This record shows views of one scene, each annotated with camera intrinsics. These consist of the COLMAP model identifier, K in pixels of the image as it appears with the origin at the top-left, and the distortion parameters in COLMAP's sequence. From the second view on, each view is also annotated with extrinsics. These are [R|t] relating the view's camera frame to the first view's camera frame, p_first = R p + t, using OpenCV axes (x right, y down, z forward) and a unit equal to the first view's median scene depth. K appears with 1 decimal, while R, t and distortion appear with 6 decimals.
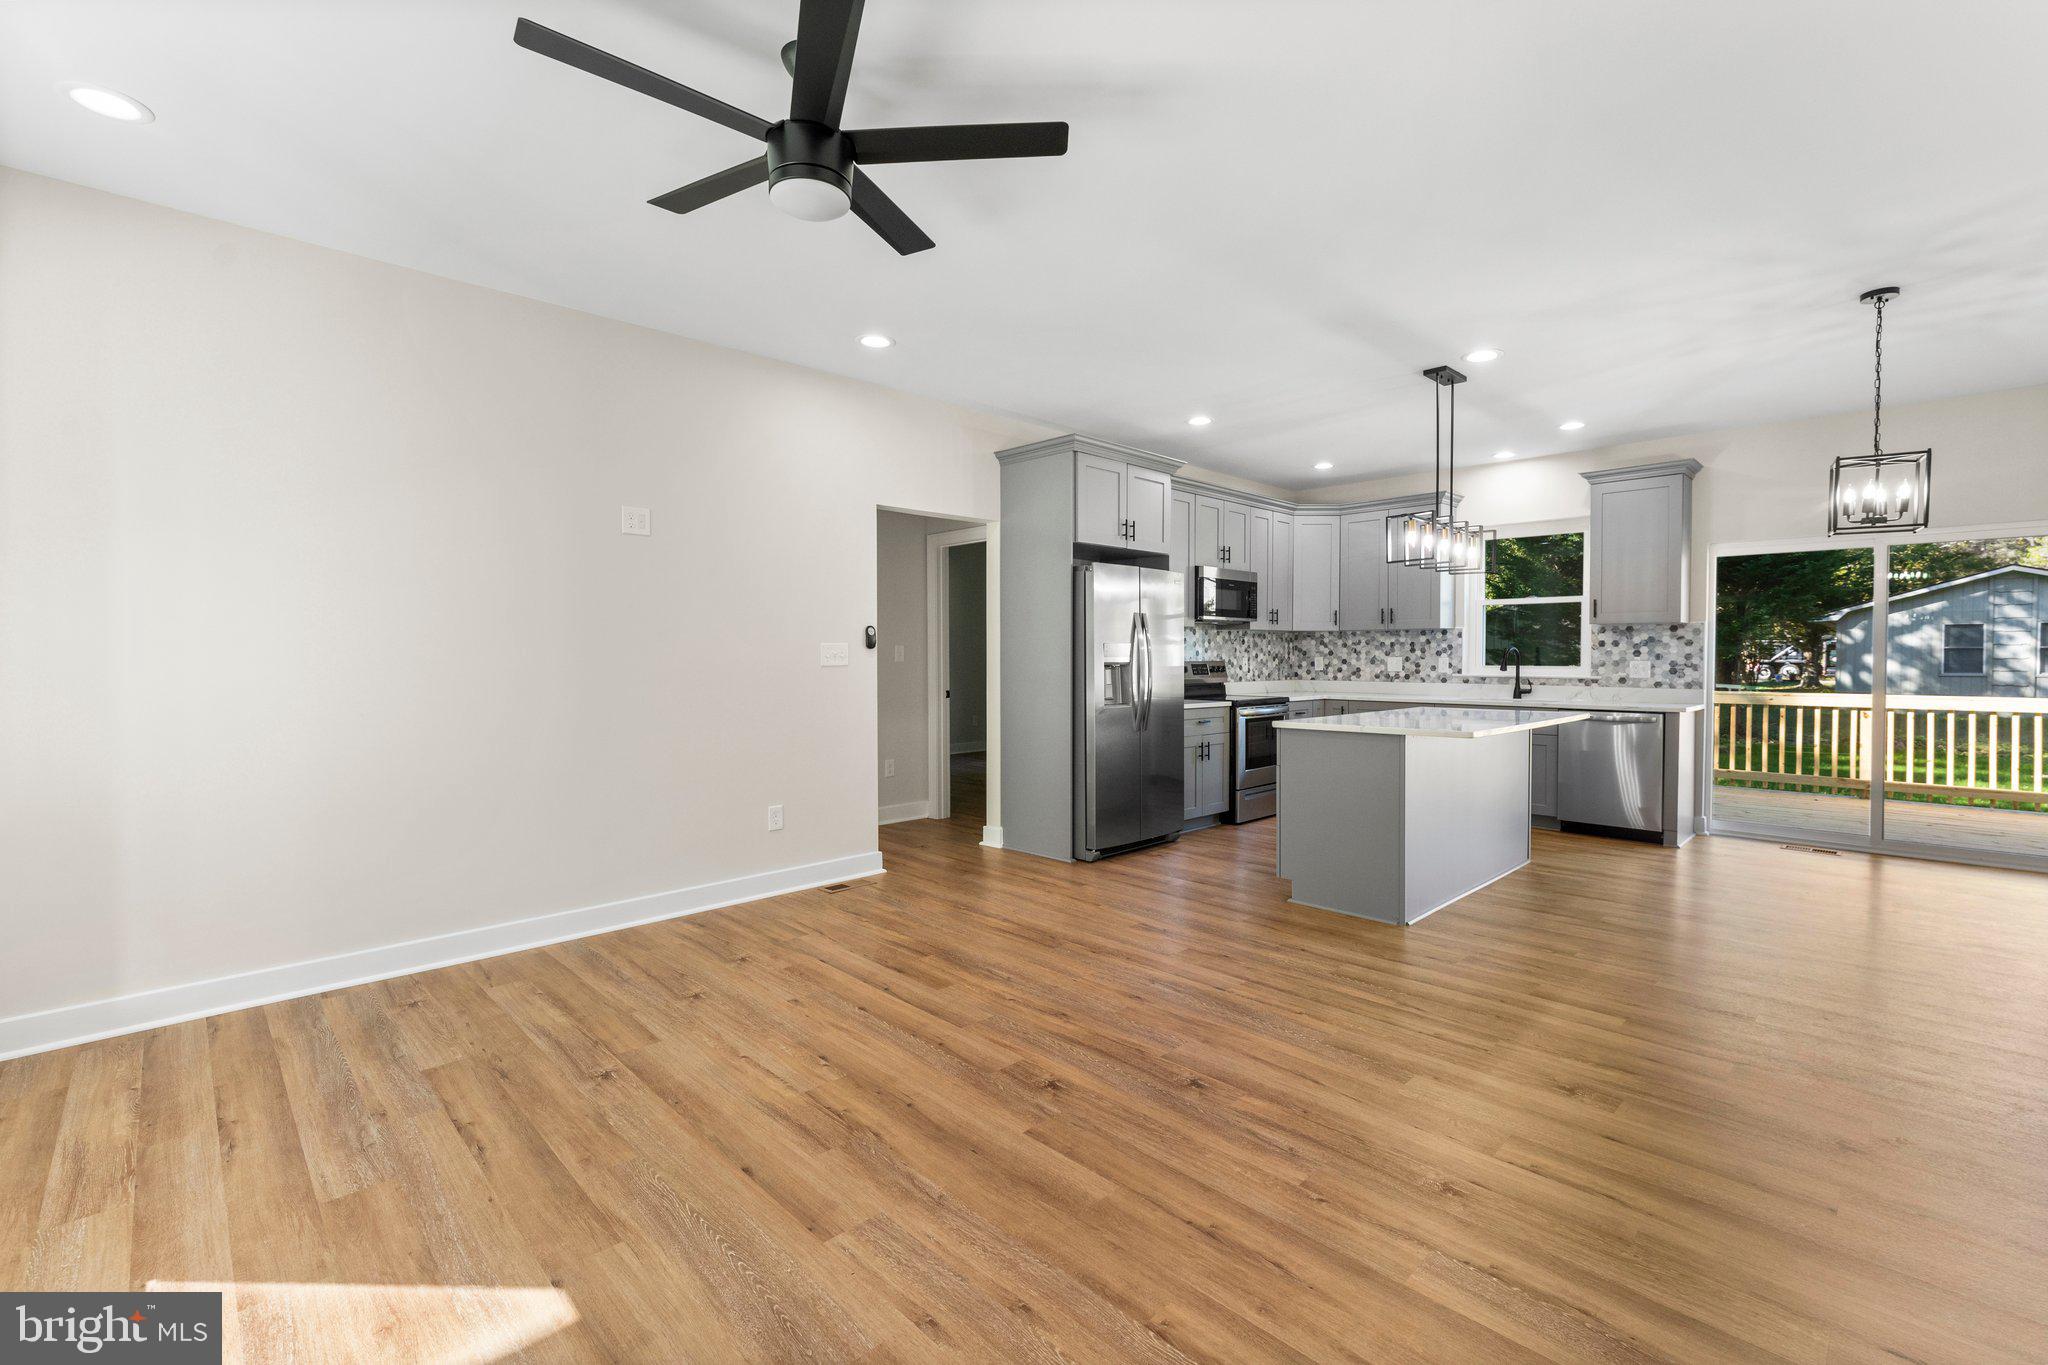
lens RADIAL K [[885.3, 0, 1022.5], [0, 885.3, 674.4], [0, 0, 1]] dist [0.000878, 0.000085]
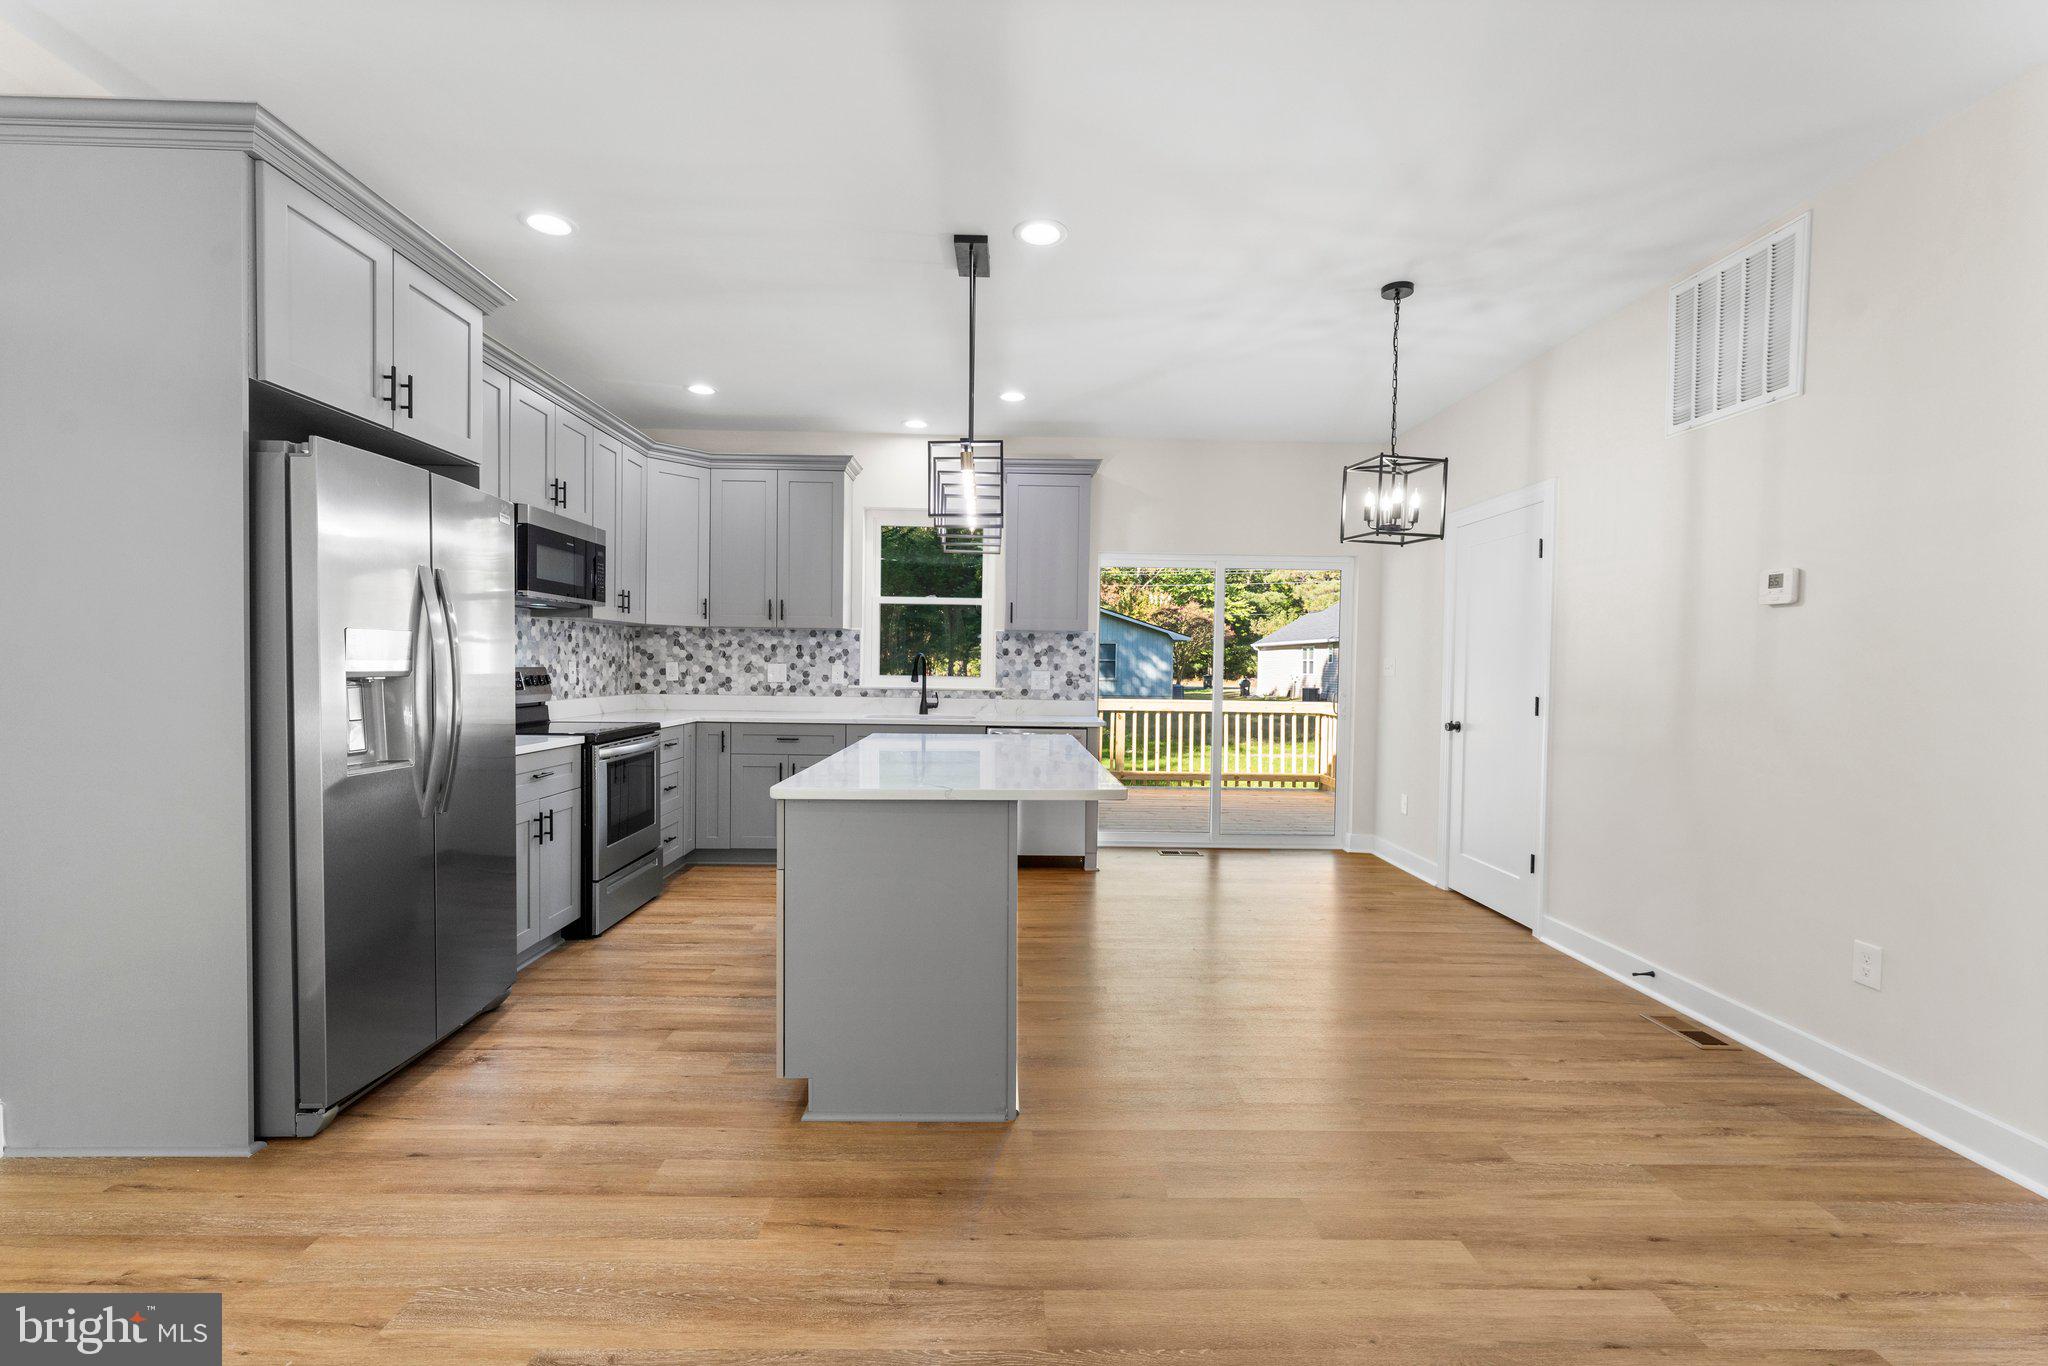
lens RADIAL K [[881.8, 0, 1021.5], [0, 881.8, 687.5], [0, 0, 1]] dist [-0.001636, -0.000329]
pose [[0.681734, -0.008832, 0.731547, 0.001083], [0.001036, 0.999938, 0.011107, -0.008522], [-0.731600, -0.006814, 0.681700, 0.379947]]
